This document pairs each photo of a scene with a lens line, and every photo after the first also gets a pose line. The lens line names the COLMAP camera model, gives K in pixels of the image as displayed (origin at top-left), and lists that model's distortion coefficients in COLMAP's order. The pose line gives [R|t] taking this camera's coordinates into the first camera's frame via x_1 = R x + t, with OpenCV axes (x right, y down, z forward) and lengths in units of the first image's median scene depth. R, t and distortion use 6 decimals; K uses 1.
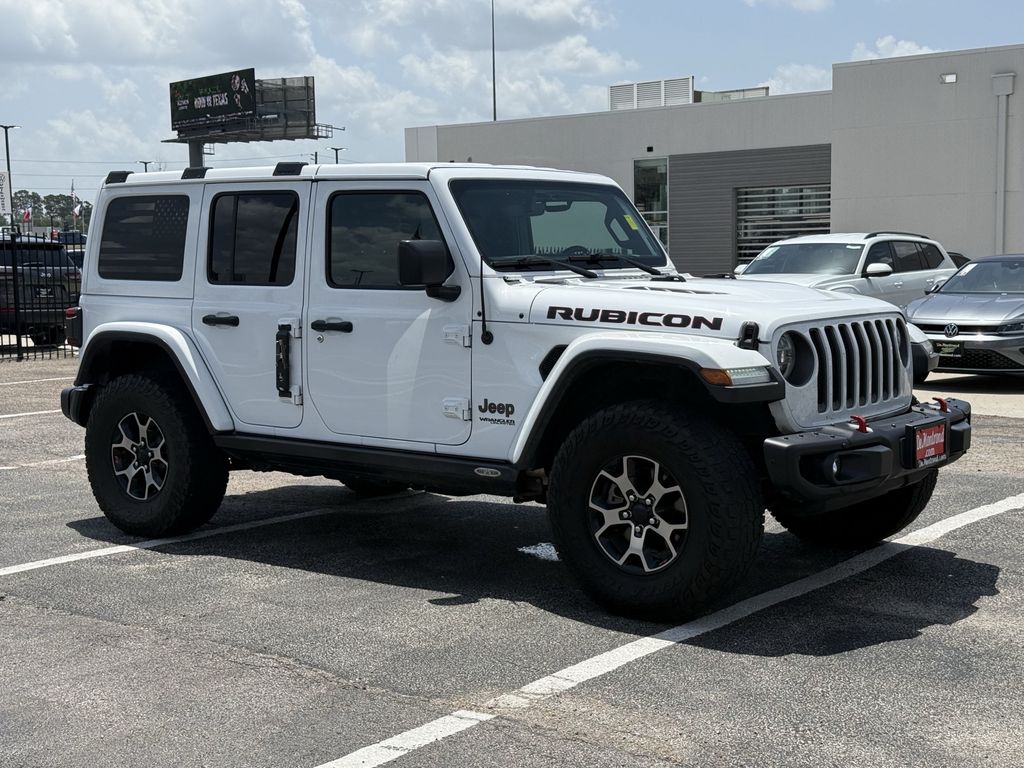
lens RADIAL K [[1413.4, 0, 512.0], [0, 1413.4, 384.0], [0, 0, 1]] dist [0.156479, 0.002669]
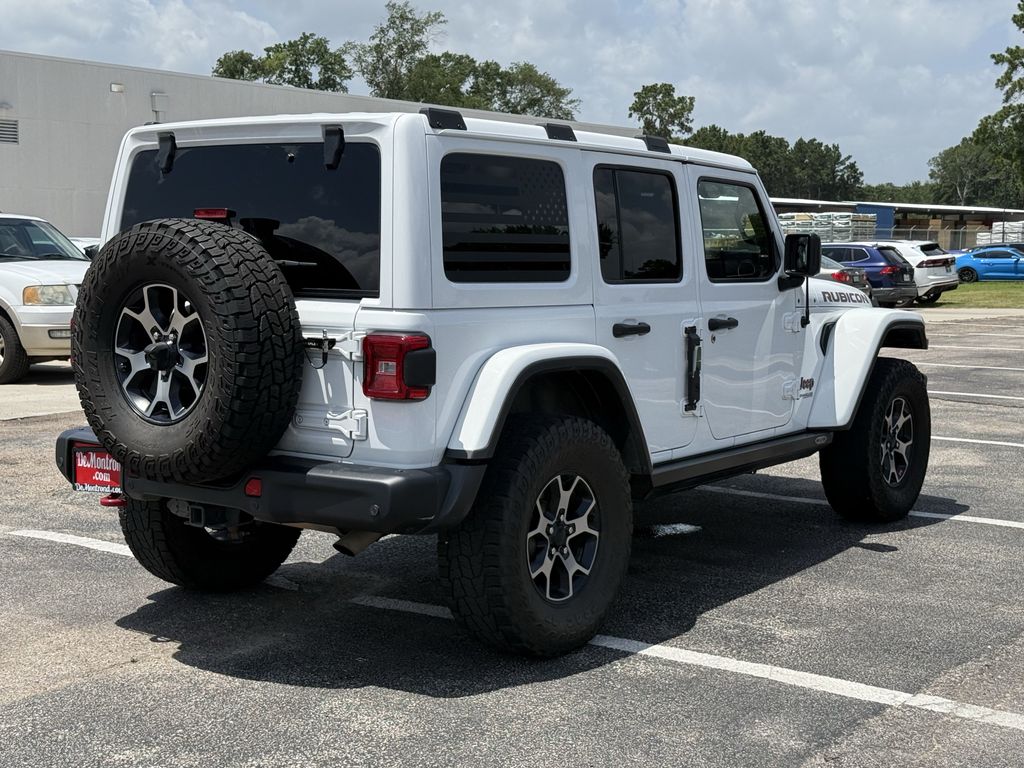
lens RADIAL K [[1478.1, 0, 512.0], [0, 1478.1, 384.0], [0, 0, 1]] dist [0.131406, -0.045983]
pose [[-0.039064, -0.086857, 0.995455, -1.178464], [0.083893, 0.992413, 0.089884, -0.108738], [-0.995709, 0.087023, -0.031481, 1.272259]]
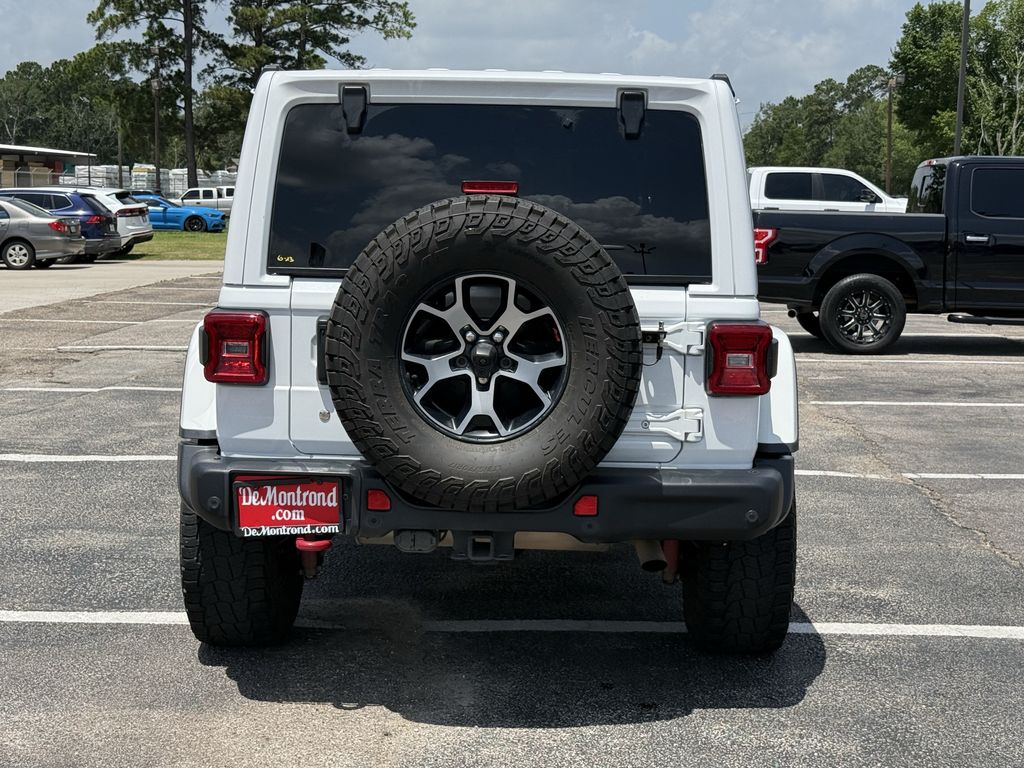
lens RADIAL K [[1591.3, 0, 512.0], [0, 1591.3, 384.0], [0, 0, 1]] dist [0.119161, -0.073290]
pose [[-0.611195, -0.094021, 0.785875, -0.930451], [0.060685, 0.984430, 0.164972, -0.177162], [-0.789150, 0.148521, -0.595973, 1.877898]]
